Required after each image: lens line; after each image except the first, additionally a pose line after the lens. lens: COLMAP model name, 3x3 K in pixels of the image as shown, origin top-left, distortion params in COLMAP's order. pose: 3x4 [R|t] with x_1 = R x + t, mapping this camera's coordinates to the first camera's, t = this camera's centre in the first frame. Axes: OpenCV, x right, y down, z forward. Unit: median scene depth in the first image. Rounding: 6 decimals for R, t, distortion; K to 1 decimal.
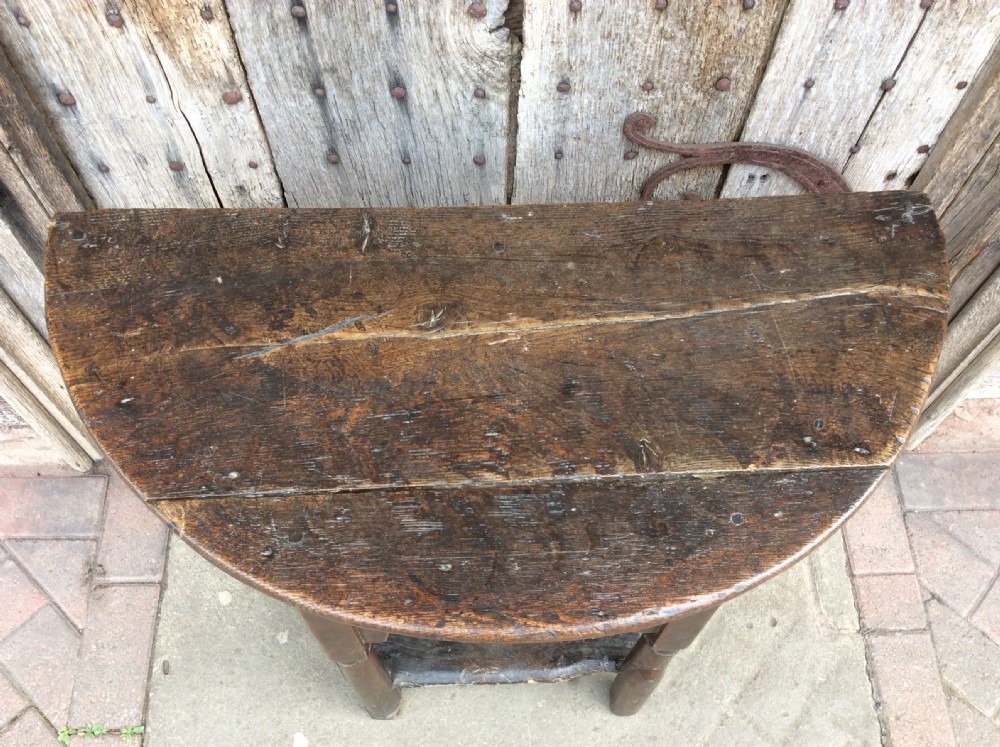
lens RADIAL K [[906.7, 0, 500.0], [0, 906.7, 373.5], [0, 0, 1]] dist [0.059745, -0.115420]
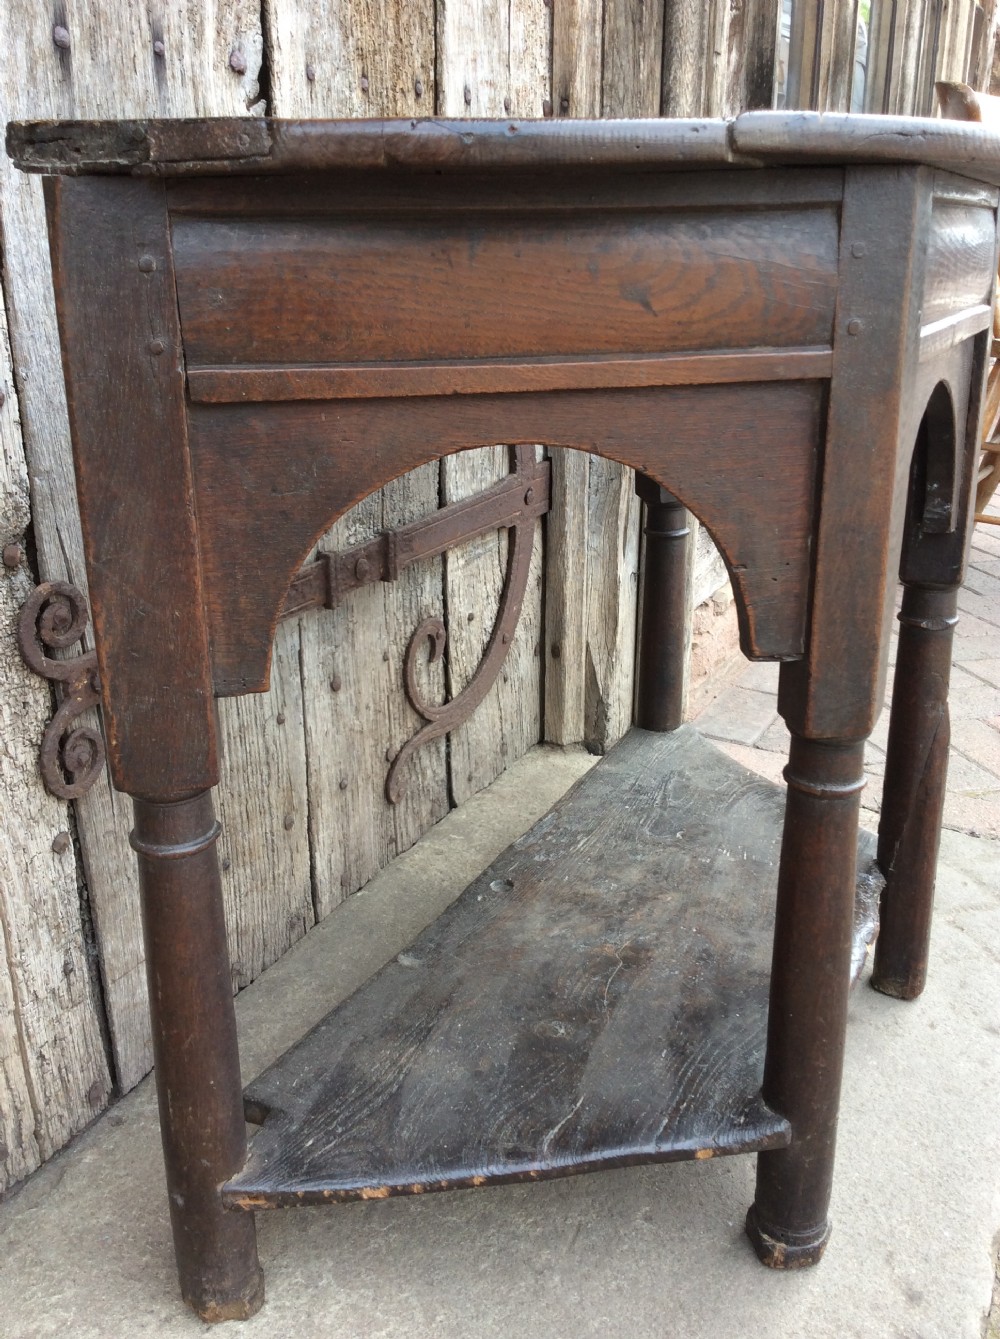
lens RADIAL K [[1220.1, 0, 500.0], [0, 1220.1, 669.5], [0, 0, 1]] dist [0.108292, -0.164319]
pose [[0.489845, -0.316455, 0.812347, -0.848497], [0.770168, 0.593711, -0.233127, 0.292176], [-0.408525, 0.739840, 0.534550, 0.666269]]
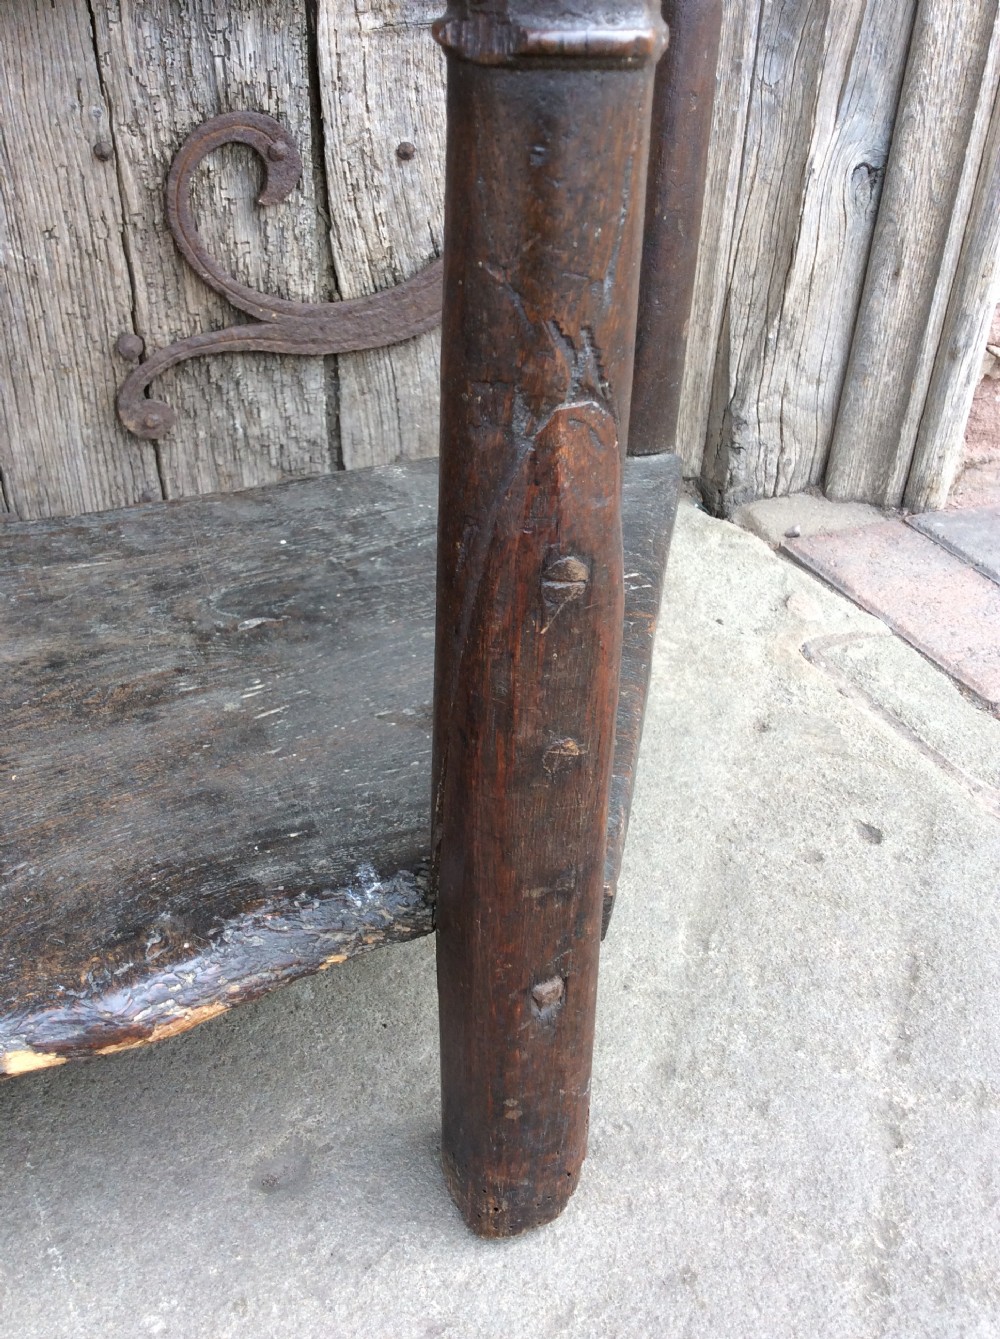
lens RADIAL K [[1233.5, 0, 498.8], [0, 1233.5, 665.7], [0, 0, 1]] dist [0.119180, -0.262126]
pose [[0.926088, -0.192971, 0.324226, 0.072137], [0.323325, 0.848798, -0.418333, 0.512921], [-0.194477, 0.492244, 0.848454, 0.891796]]
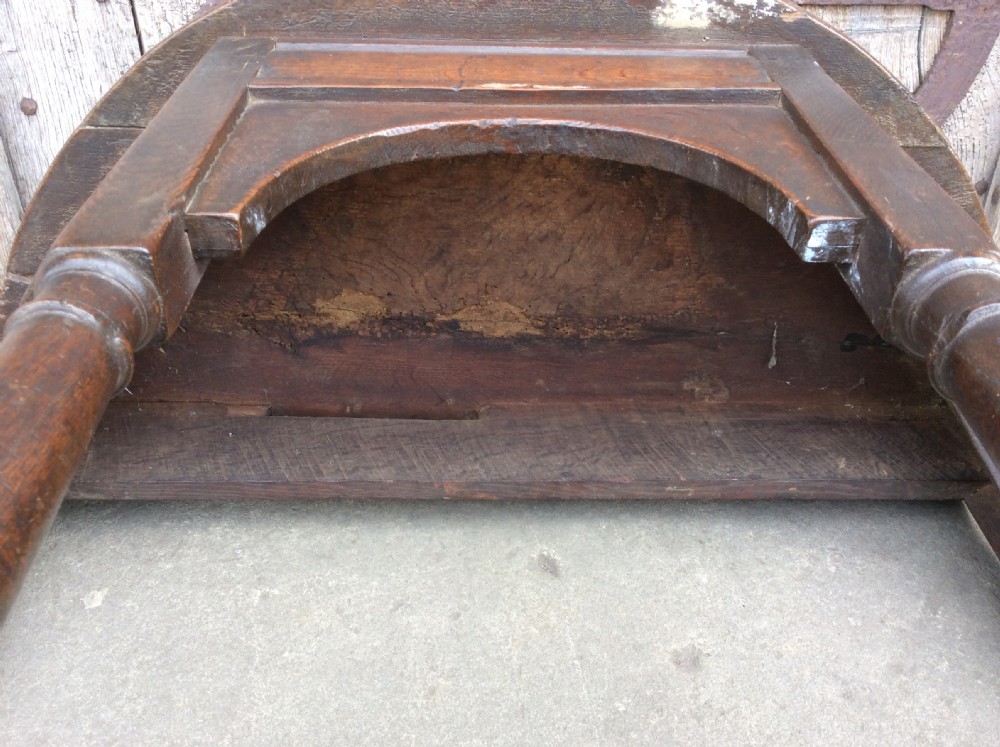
lens RADIAL K [[914.3, 0, 502.4], [0, 914.3, 378.0], [0, 0, 1]] dist [0.042103, -0.076427]
pose [[0.999793, -0.020325, -0.000889, -0.016056], [0.017656, 0.888562, -0.458417, 0.575670], [0.010107, 0.458307, 0.888737, 0.689960]]
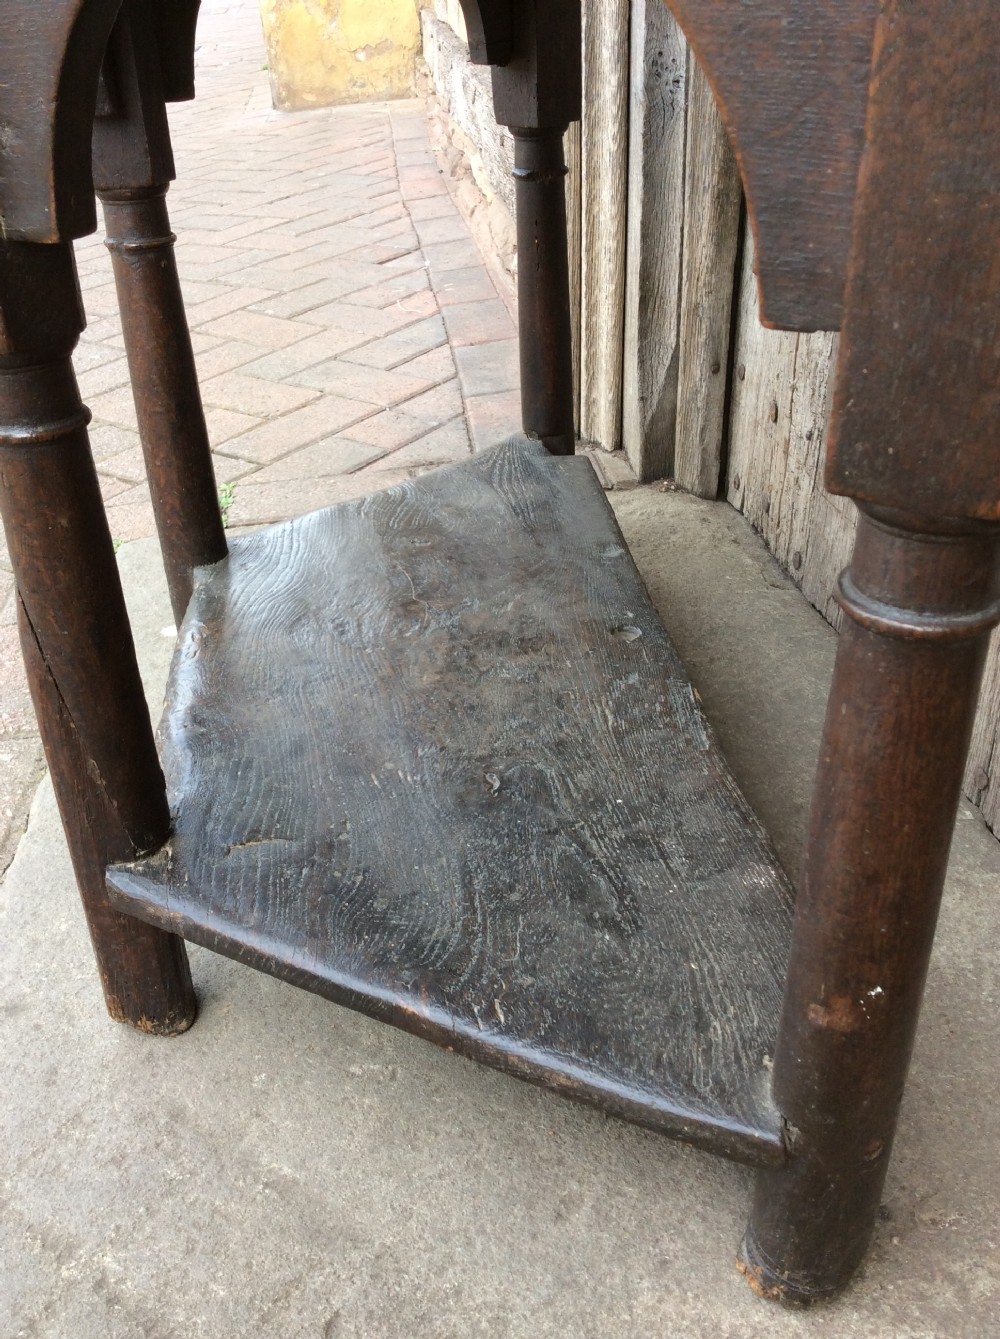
lens RADIAL K [[1210.5, 0, 500.0], [0, 1210.5, 669.5], [0, 0, 1]] dist [0.120658, -0.246218]
pose [[0.079512, 0.495314, -0.865068, 0.723734], [-0.851857, 0.484461, 0.199092, 0.070909], [0.517705, 0.721083, 0.460457, 0.980896]]
